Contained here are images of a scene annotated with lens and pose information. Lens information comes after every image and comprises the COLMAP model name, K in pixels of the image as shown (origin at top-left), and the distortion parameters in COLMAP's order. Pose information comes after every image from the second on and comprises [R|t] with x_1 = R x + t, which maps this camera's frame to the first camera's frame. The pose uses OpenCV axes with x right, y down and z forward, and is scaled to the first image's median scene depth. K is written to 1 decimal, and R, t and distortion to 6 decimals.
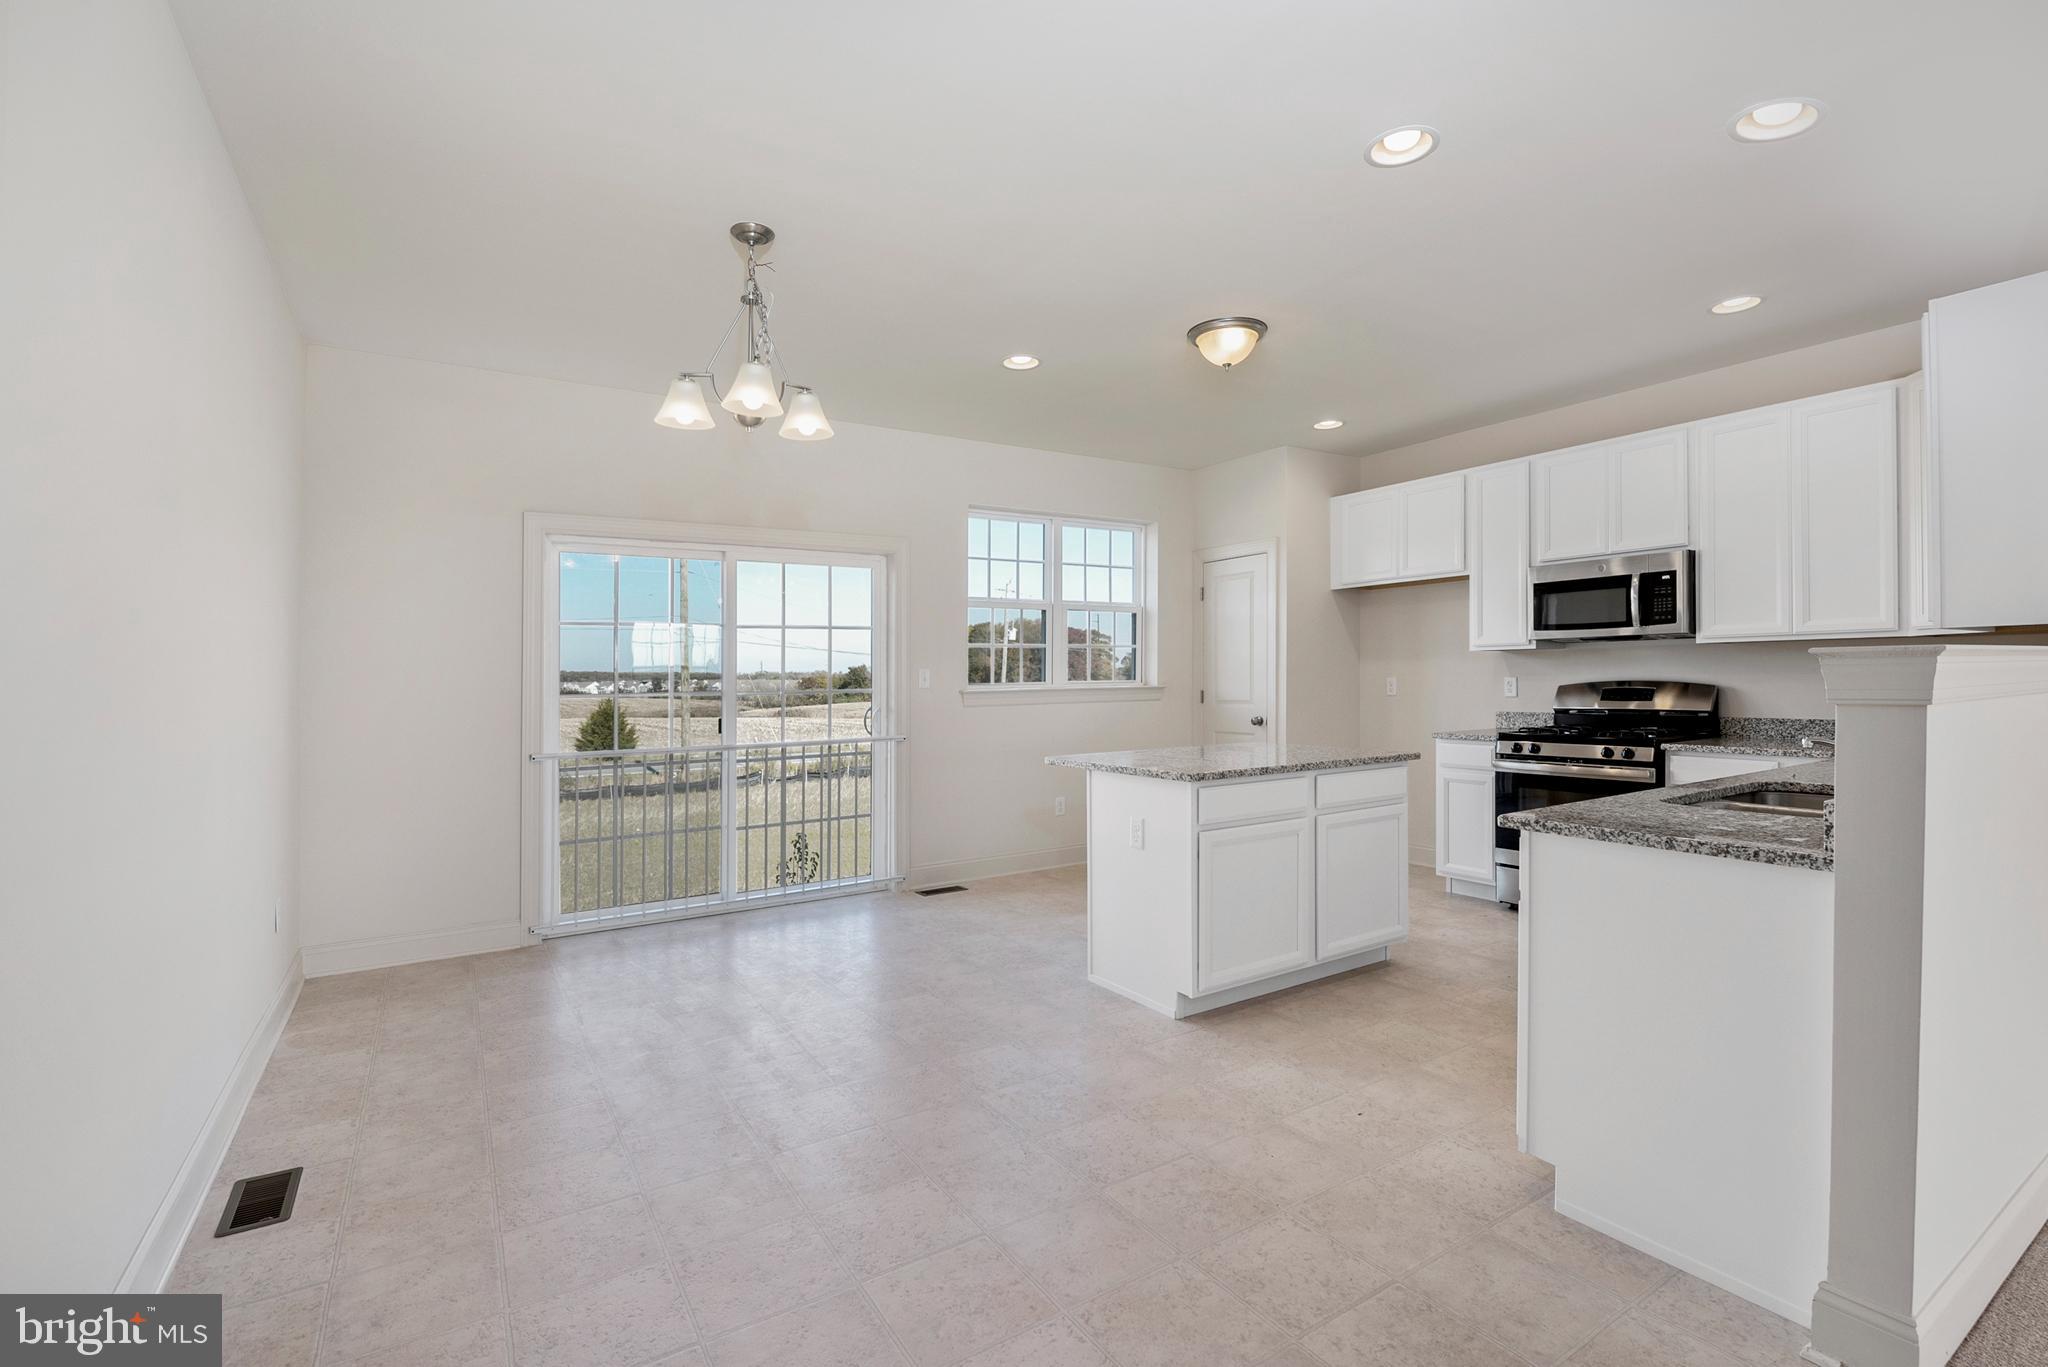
lens RADIAL K [[895.2, 0, 1059.7], [0, 895.2, 670.3], [0, 0, 1]] dist [0.016776, -0.008085]
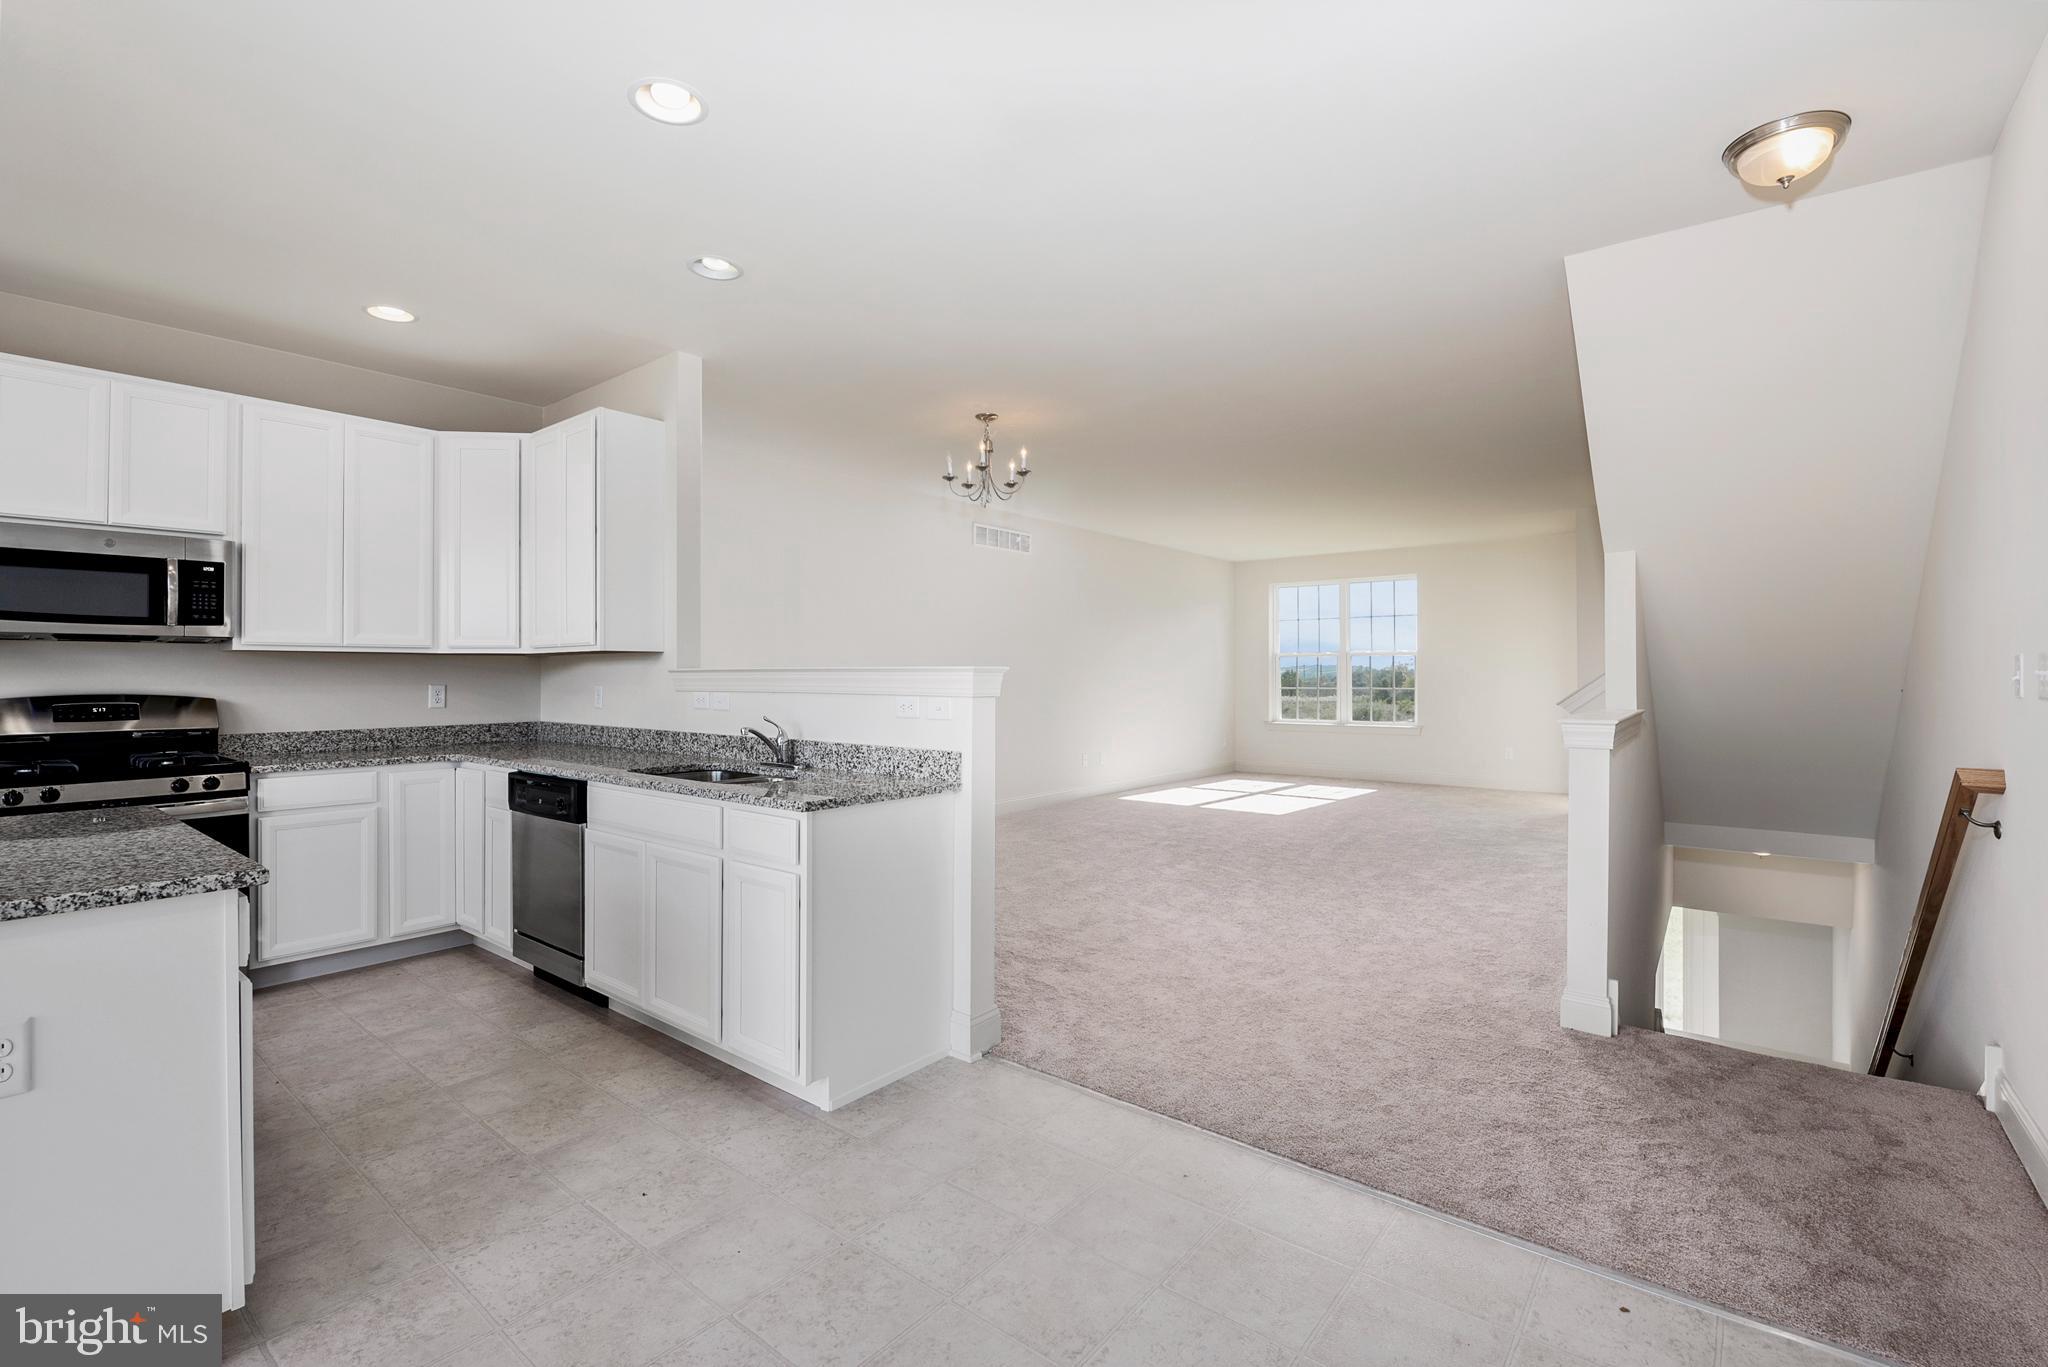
lens RADIAL K [[912.9, 0, 1029.2], [0, 912.9, 662.1], [0, 0, 1]] dist [0.001643, -0.007037]
pose [[-0.286584, 0.028931, 0.957618, -0.322393], [-0.000788, 0.999536, -0.030433, 0.007269], [-0.958055, -0.009476, -0.286428, 0.471178]]
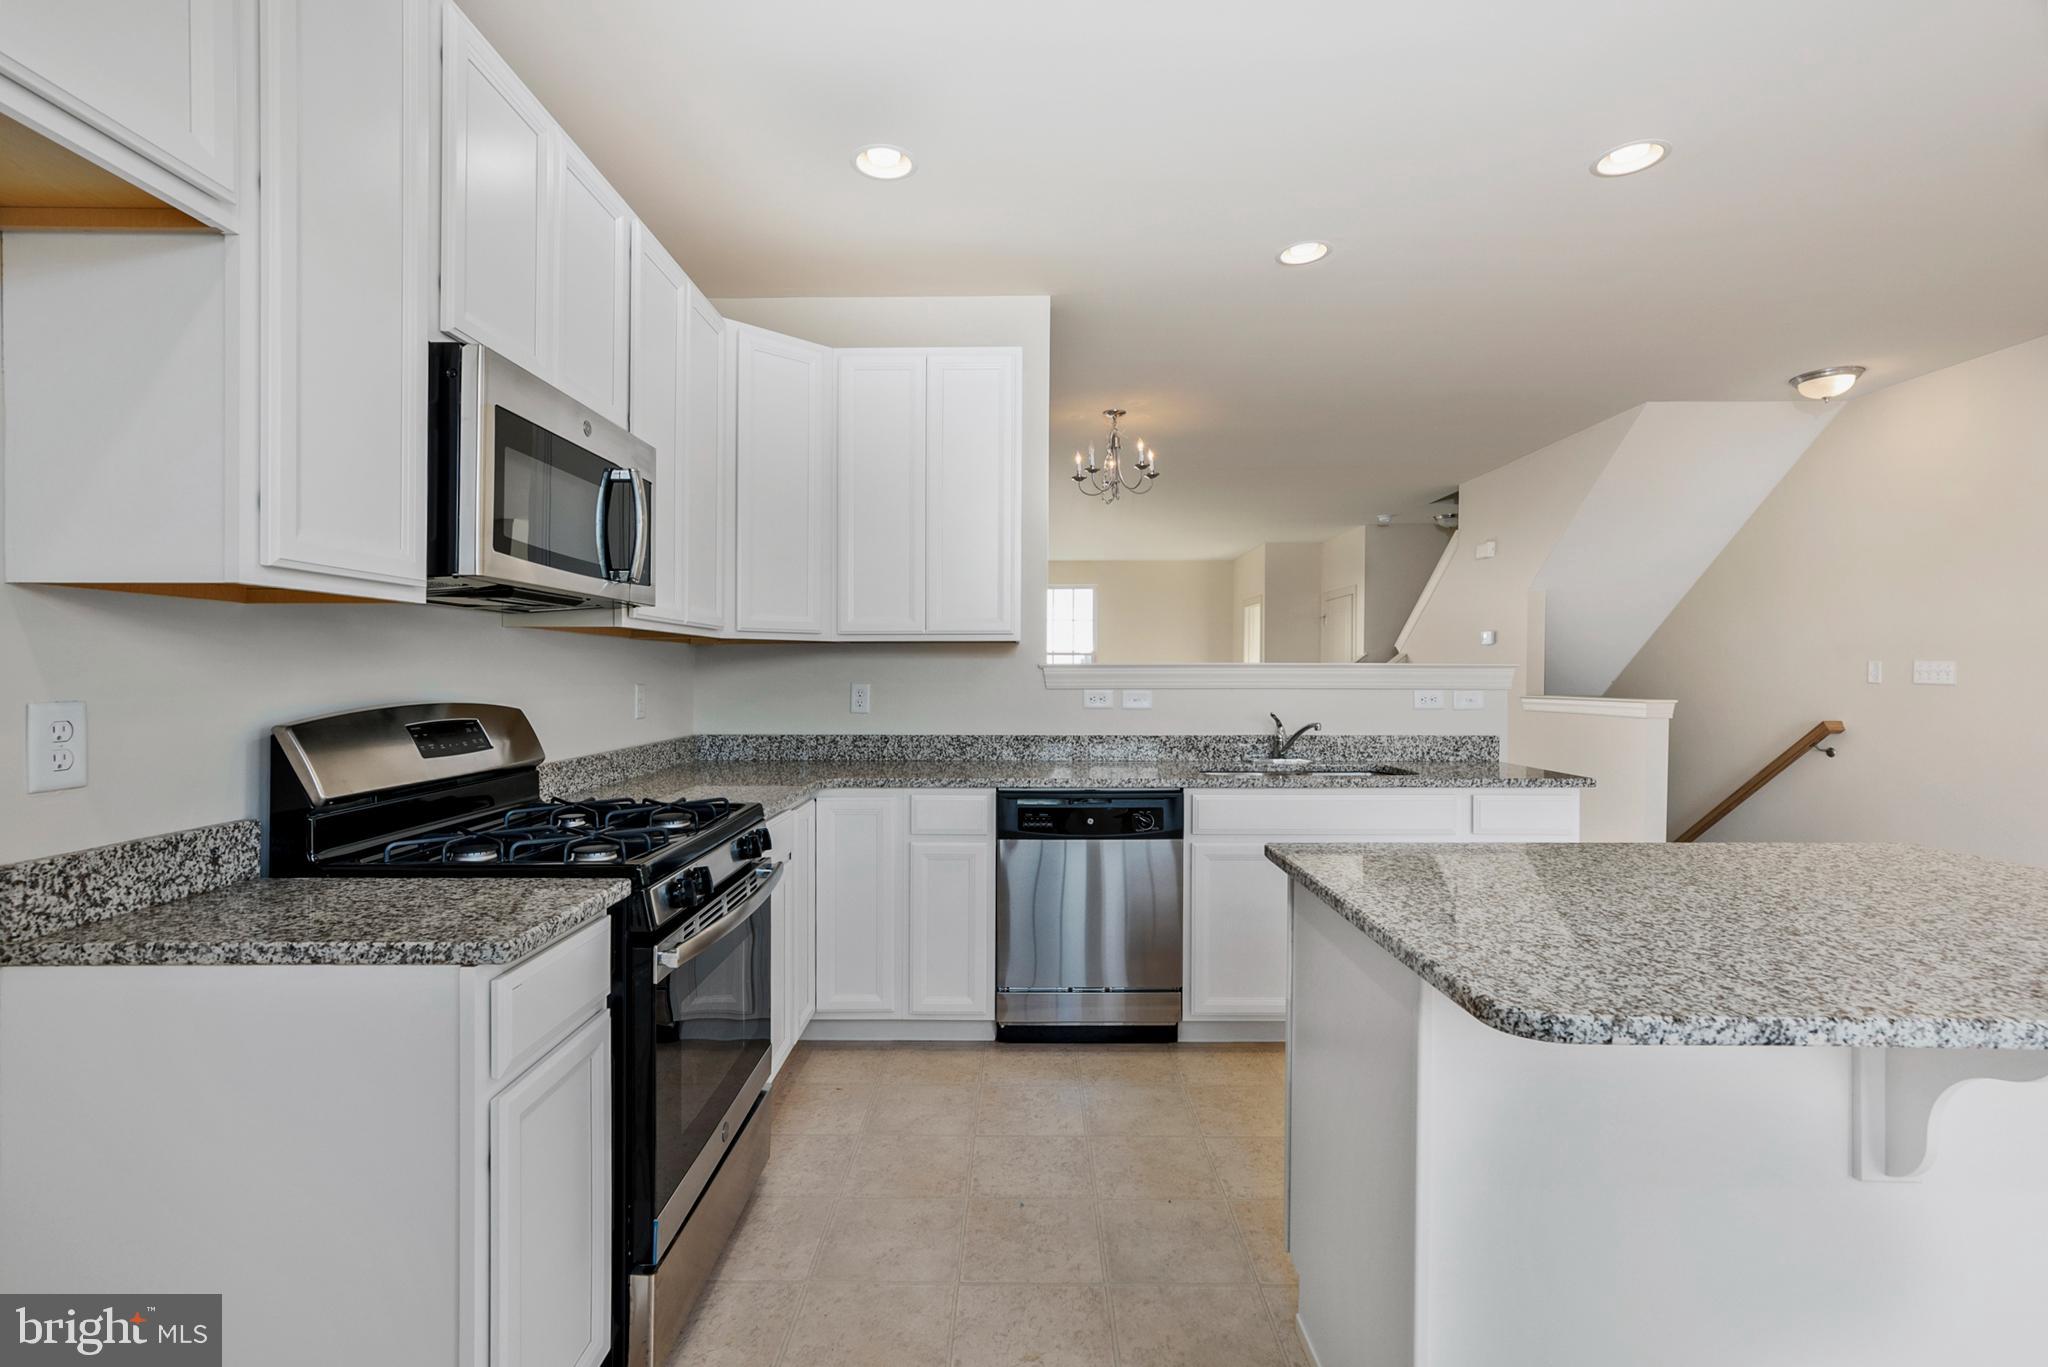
lens RADIAL K [[966.4, 0, 1032.9], [0, 966.4, 669.5], [0, 0, 1]] dist [-0.001811, -0.000232]
pose [[-0.834673, 0.014737, 0.550549, 0.179619], [0.006782, 0.999841, -0.016483, 0.005855], [-0.550704, -0.010024, -0.834640, 1.215205]]
